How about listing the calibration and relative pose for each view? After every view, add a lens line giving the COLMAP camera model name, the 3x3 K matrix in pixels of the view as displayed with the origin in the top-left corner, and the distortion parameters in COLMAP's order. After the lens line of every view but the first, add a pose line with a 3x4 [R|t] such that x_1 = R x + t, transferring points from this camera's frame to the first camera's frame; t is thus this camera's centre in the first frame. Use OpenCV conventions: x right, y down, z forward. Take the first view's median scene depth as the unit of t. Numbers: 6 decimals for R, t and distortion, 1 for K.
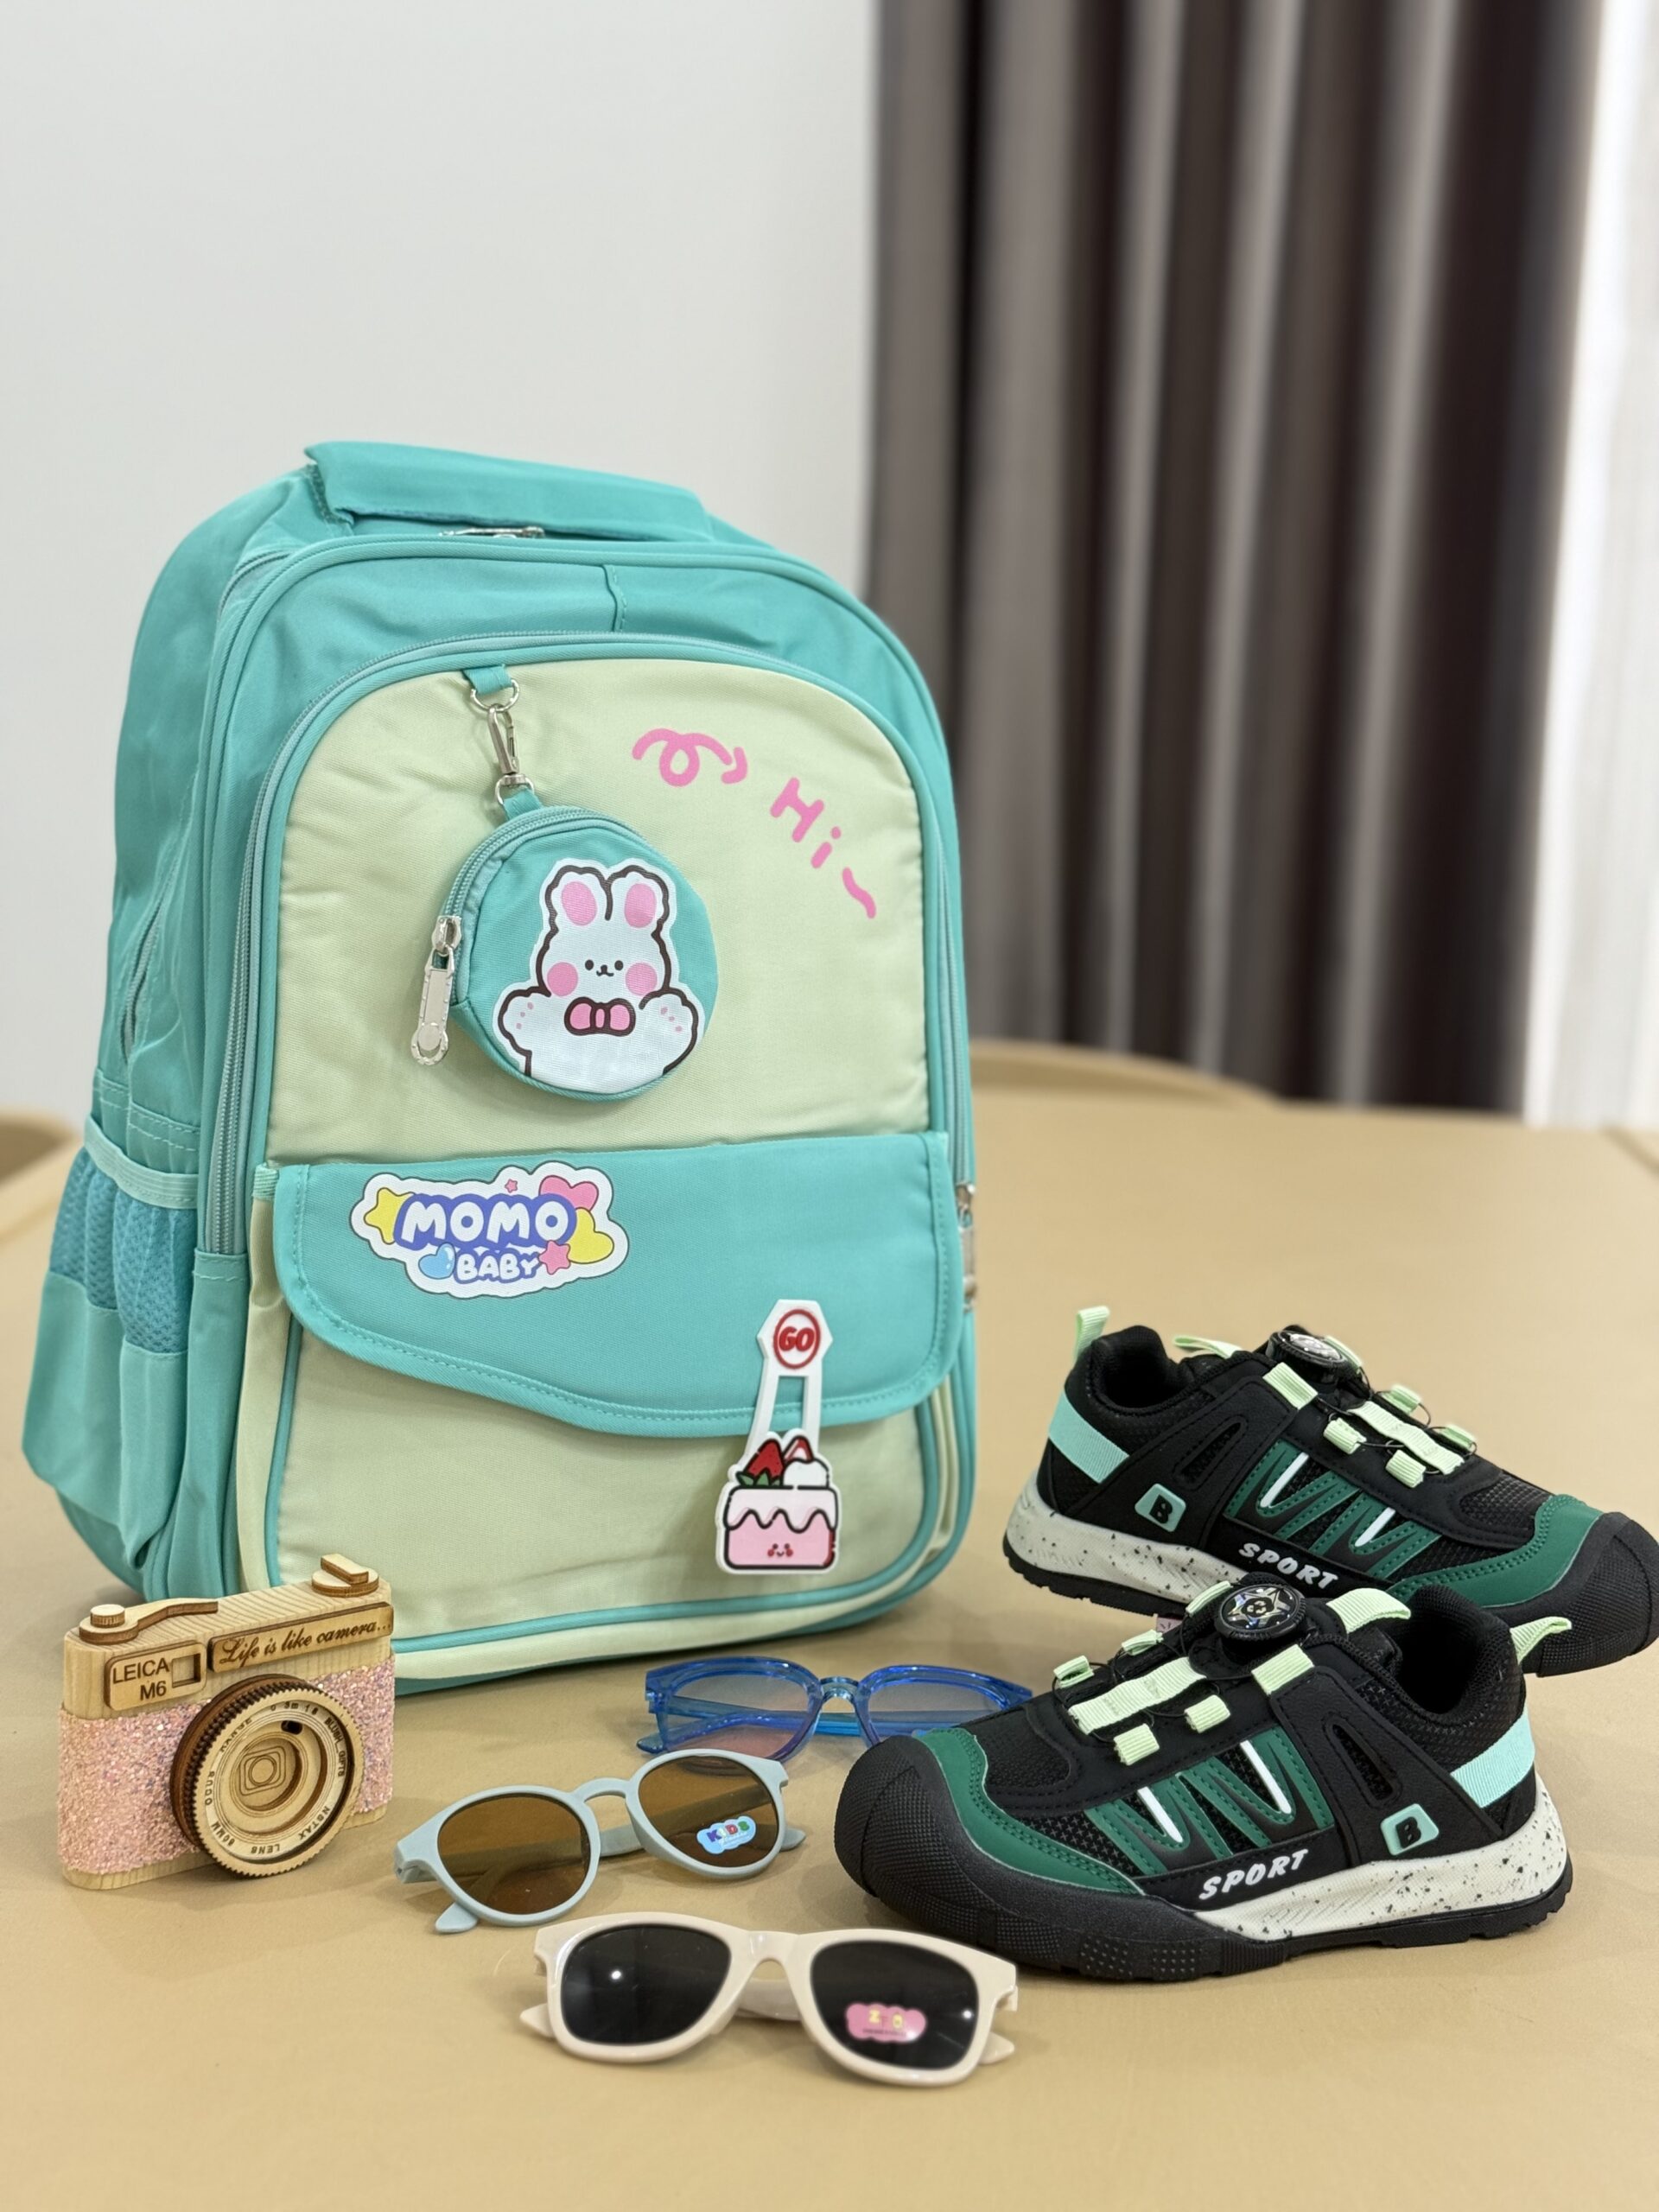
lens RADIAL K [[3147.6, 0, 832.5], [0, 3147.6, 1111.7], [0, 0, 1]] dist [0.098858, 0.011577]
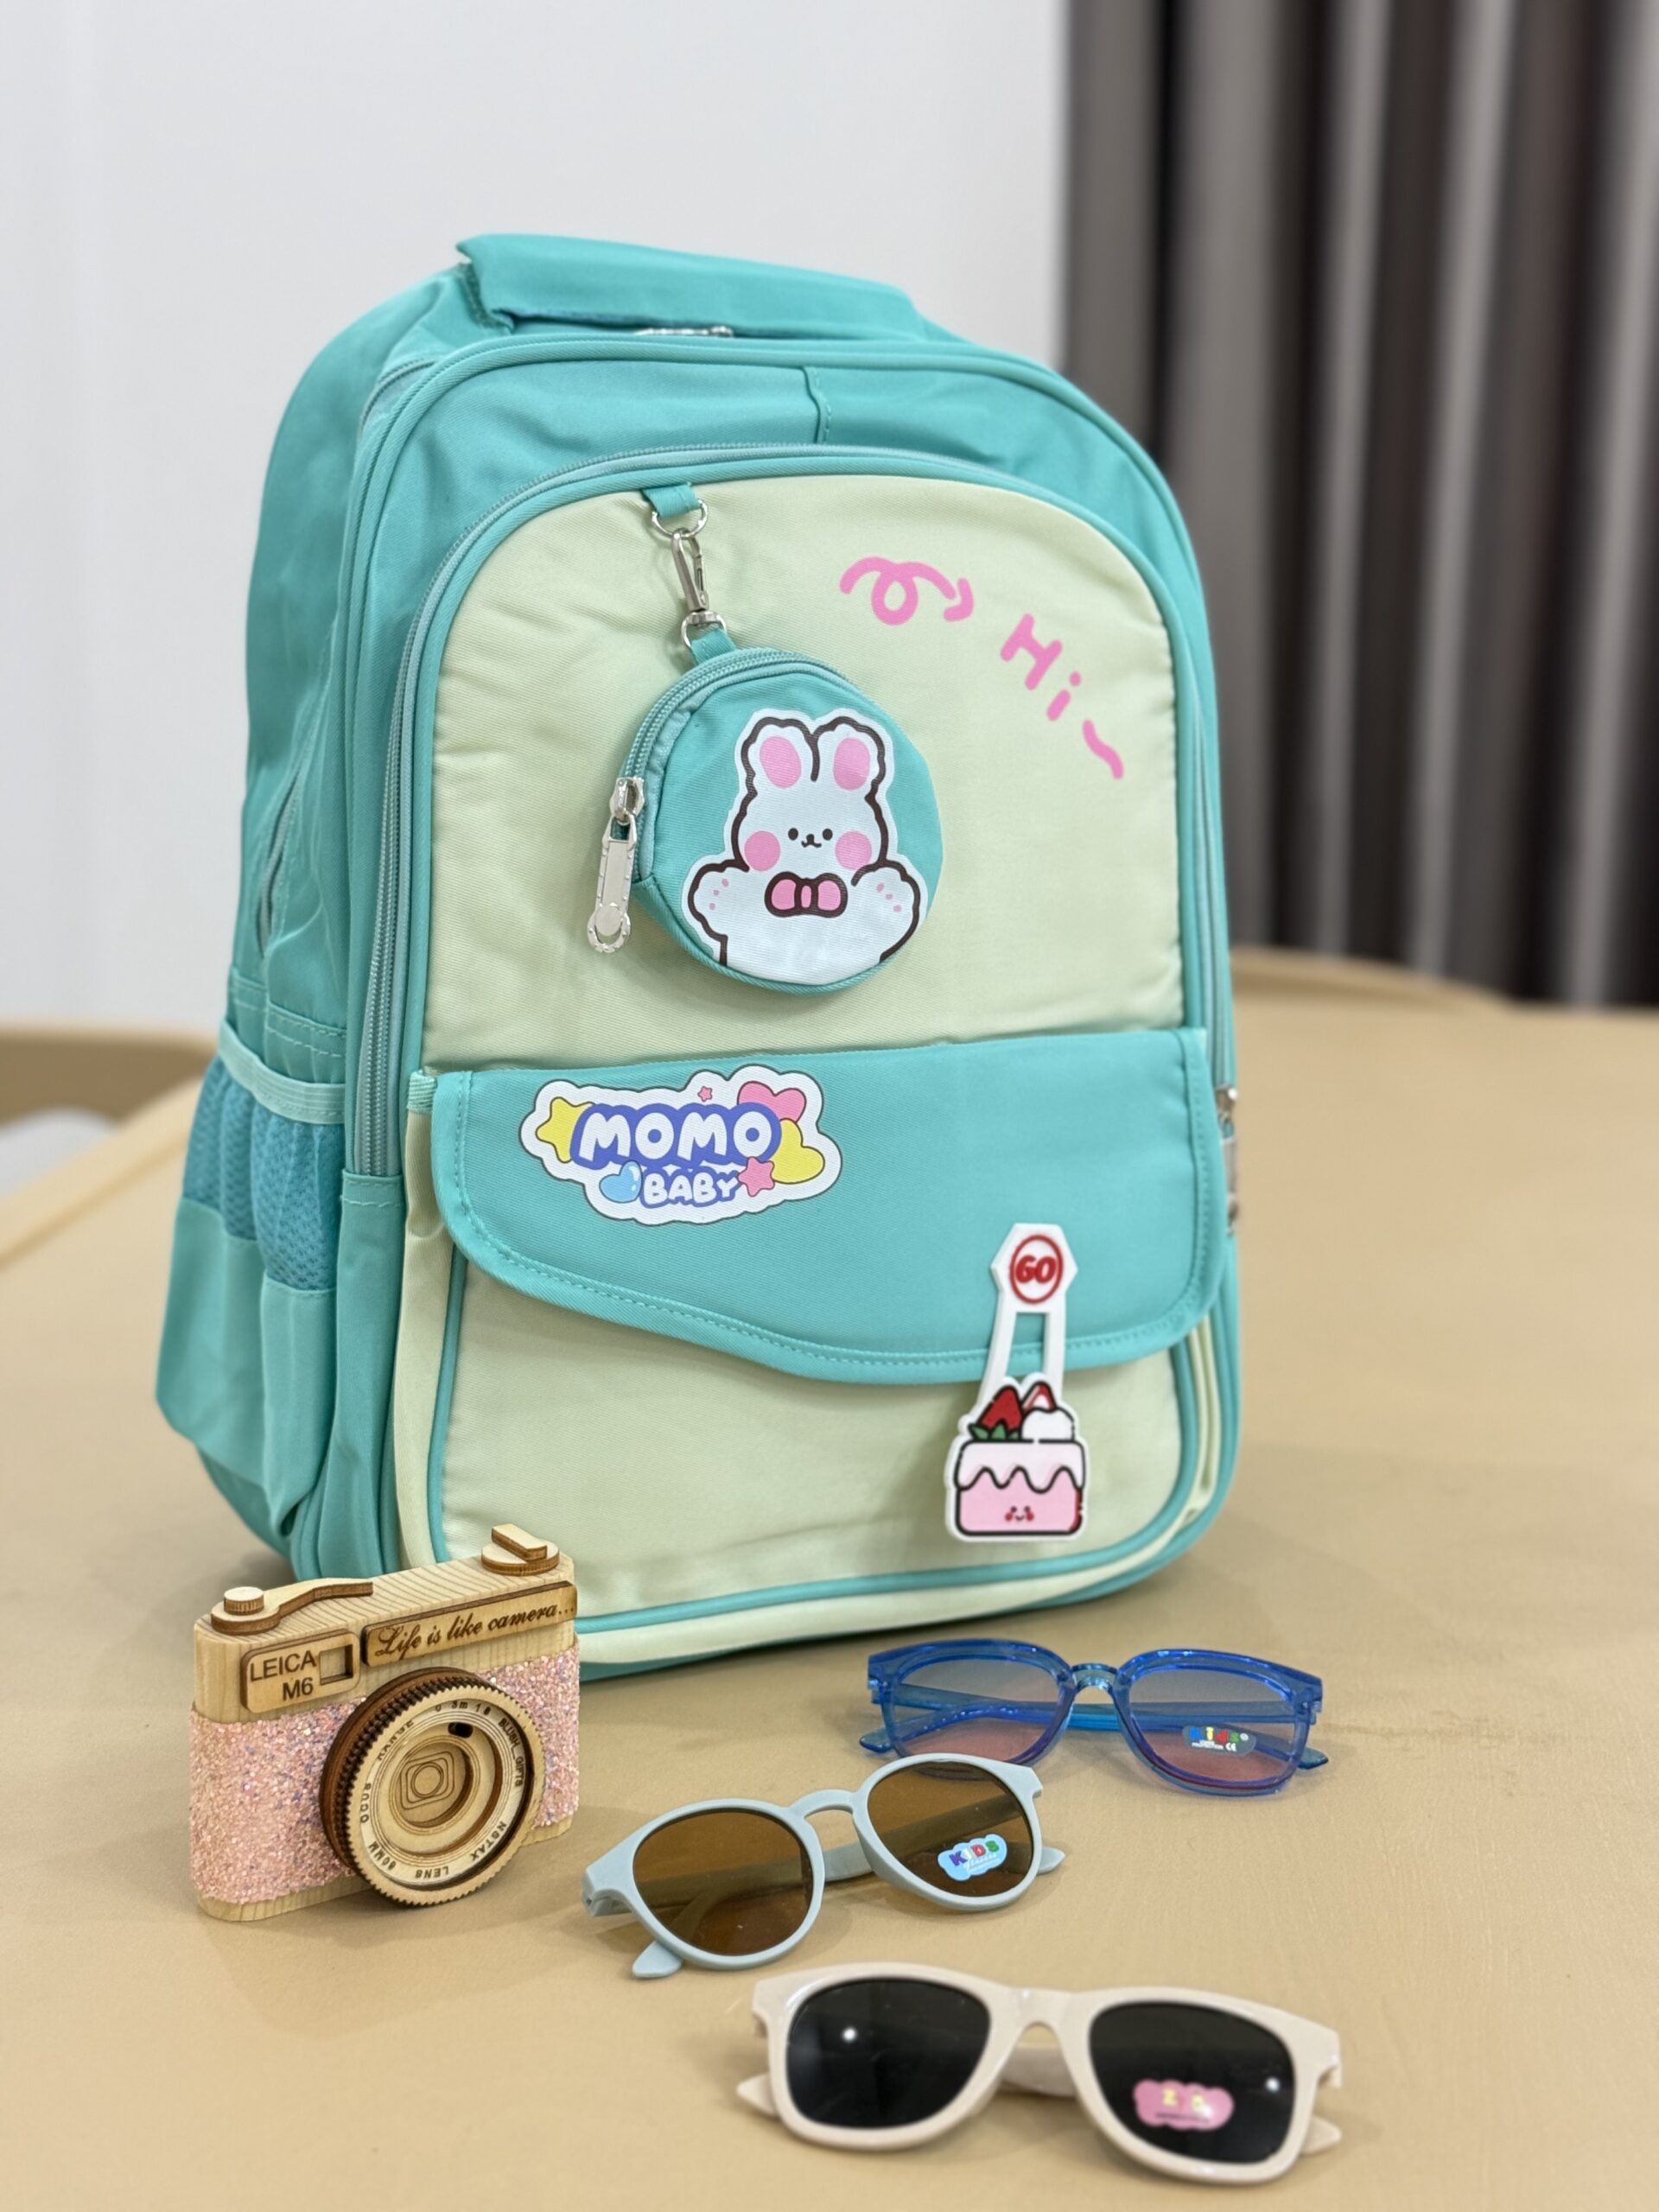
lens RADIAL K [[3147.6, 0, 832.5], [0, 3147.6, 1111.7], [0, 0, 1]] dist [0.098858, 0.011577]
pose [[0.998523, -0.009869, -0.053427, -0.021617], [0.011143, 0.999659, 0.023598, 0.008588], [0.053176, -0.024158, 0.998293, 0.145808]]
